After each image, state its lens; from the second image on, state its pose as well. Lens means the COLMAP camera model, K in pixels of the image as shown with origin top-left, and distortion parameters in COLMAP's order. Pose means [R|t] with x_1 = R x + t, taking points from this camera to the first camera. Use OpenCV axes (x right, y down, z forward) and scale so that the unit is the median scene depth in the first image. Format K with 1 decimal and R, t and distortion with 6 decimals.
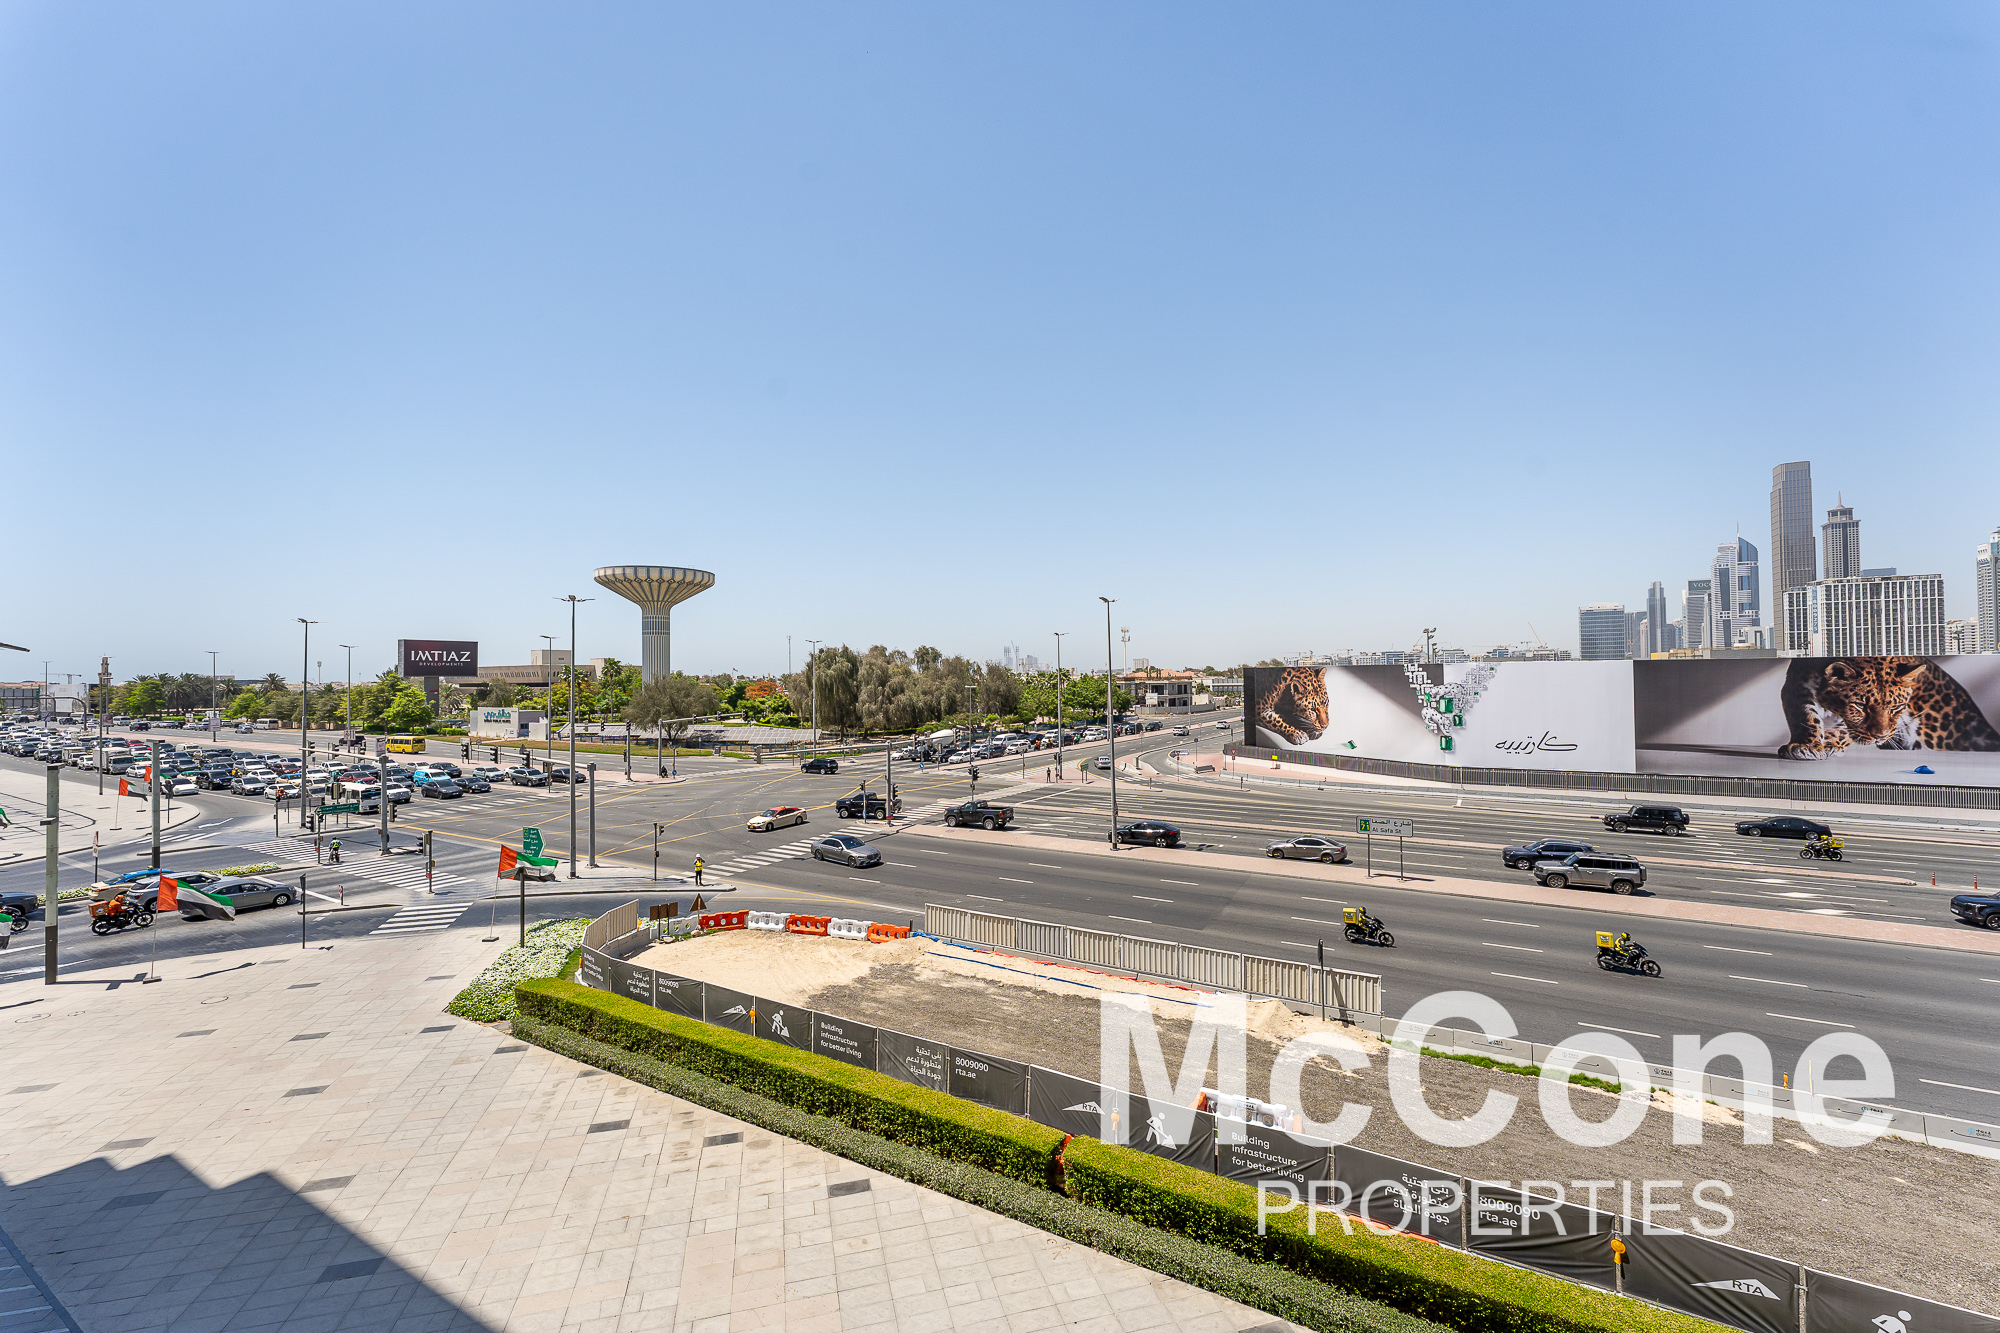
lens RADIAL K [[813.1, 0, 1016.0], [0, 813.1, 659.7], [0, 0, 1]] dist [-0.000431, -0.000673]
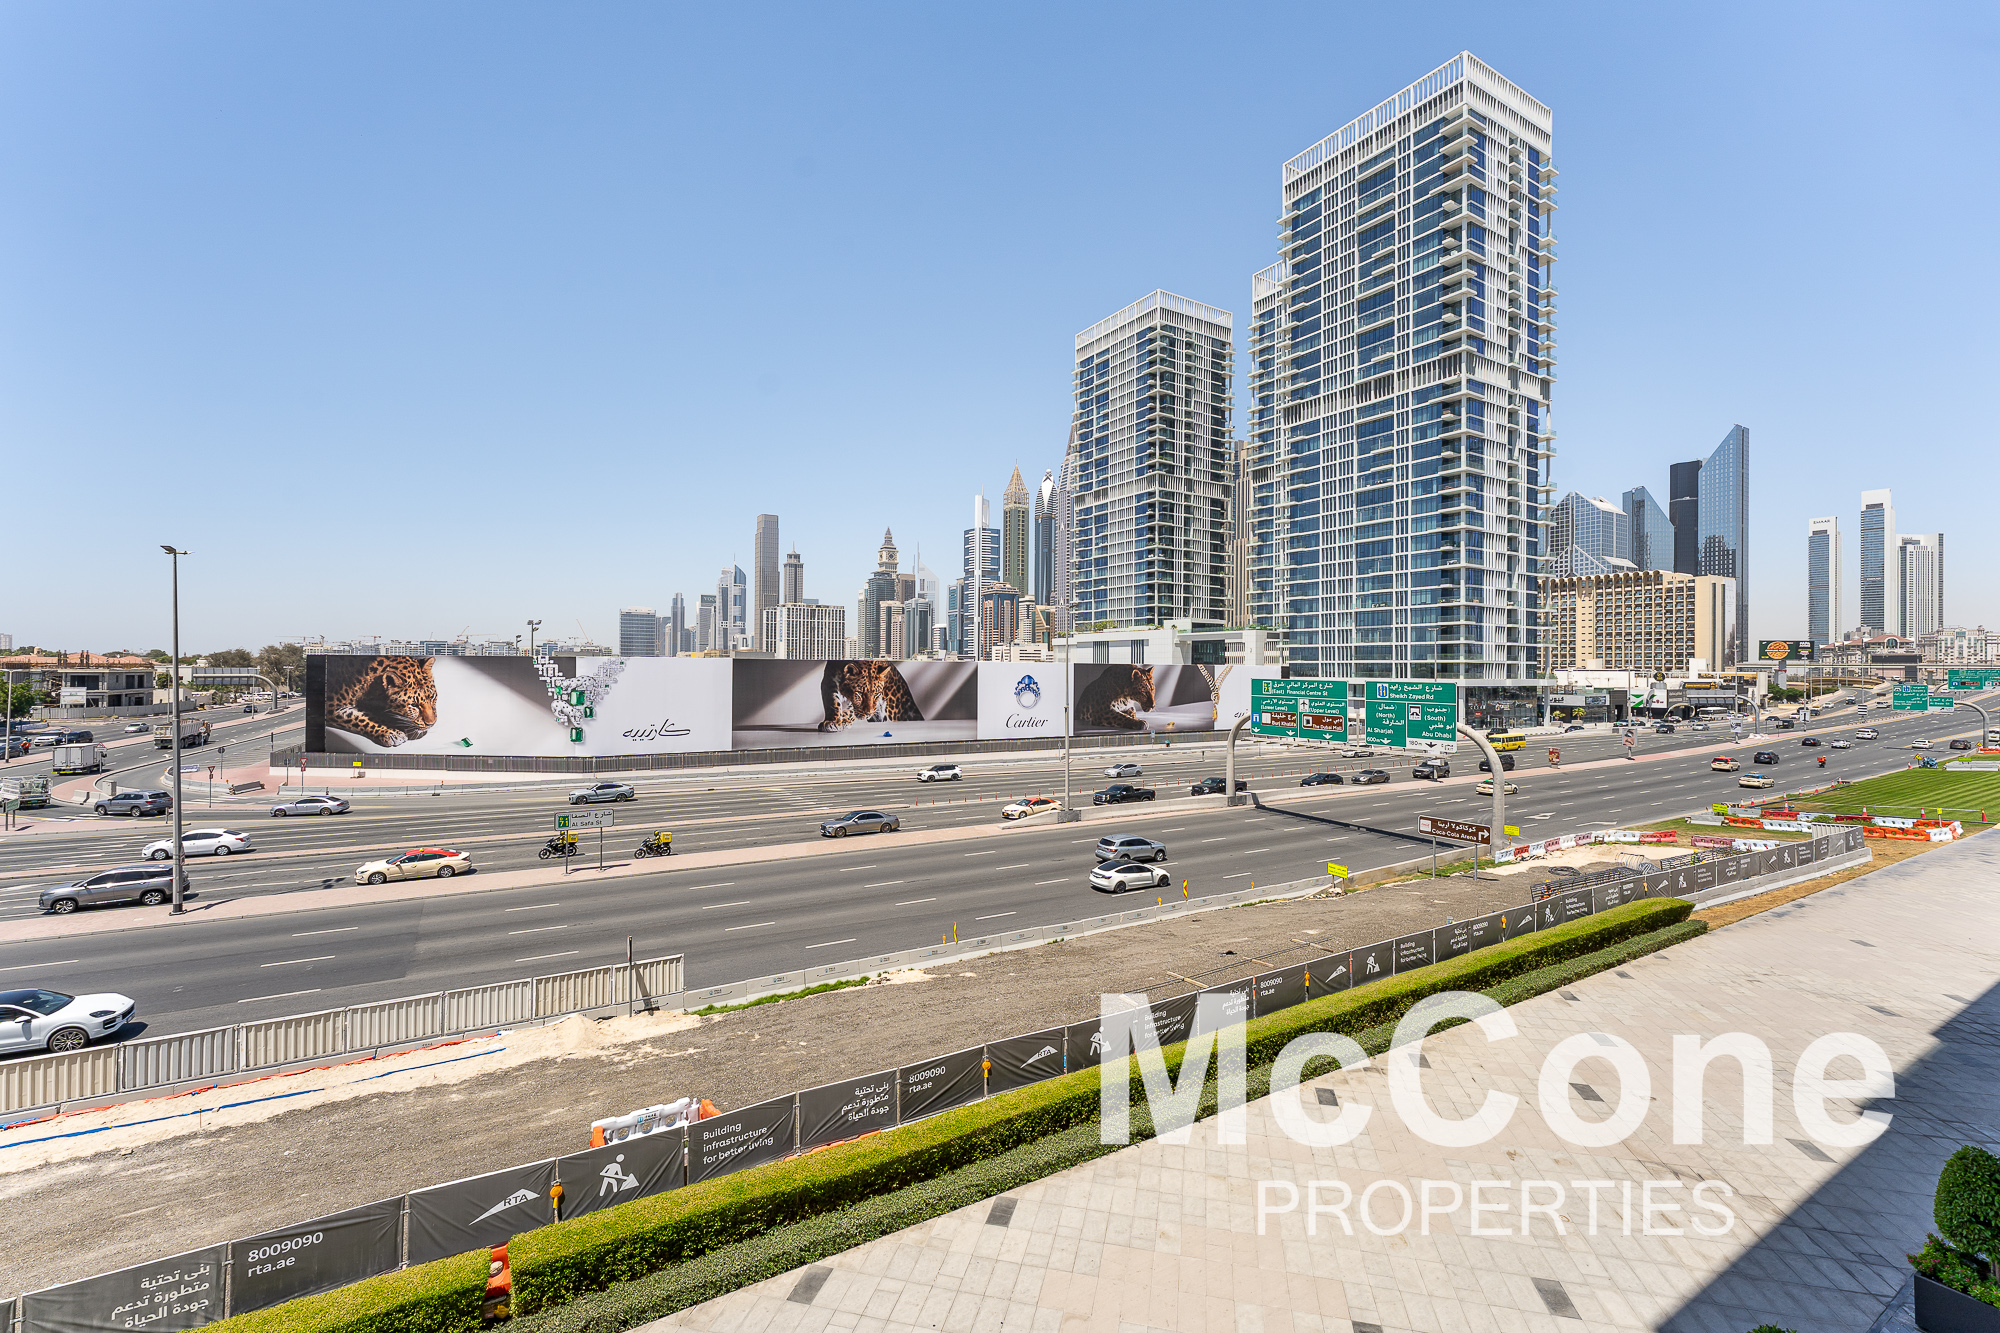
lens RADIAL K [[813.1, 0, 970.4], [0, 813.1, 668.8], [0, 0, 1]] dist [-0.000431, -0.000673]
pose [[0.508812, 0.015306, 0.860741, -0.102156], [-0.032327, 0.999476, 0.001337, 0.002611], [-0.860270, -0.028505, 0.509041, 0.058548]]
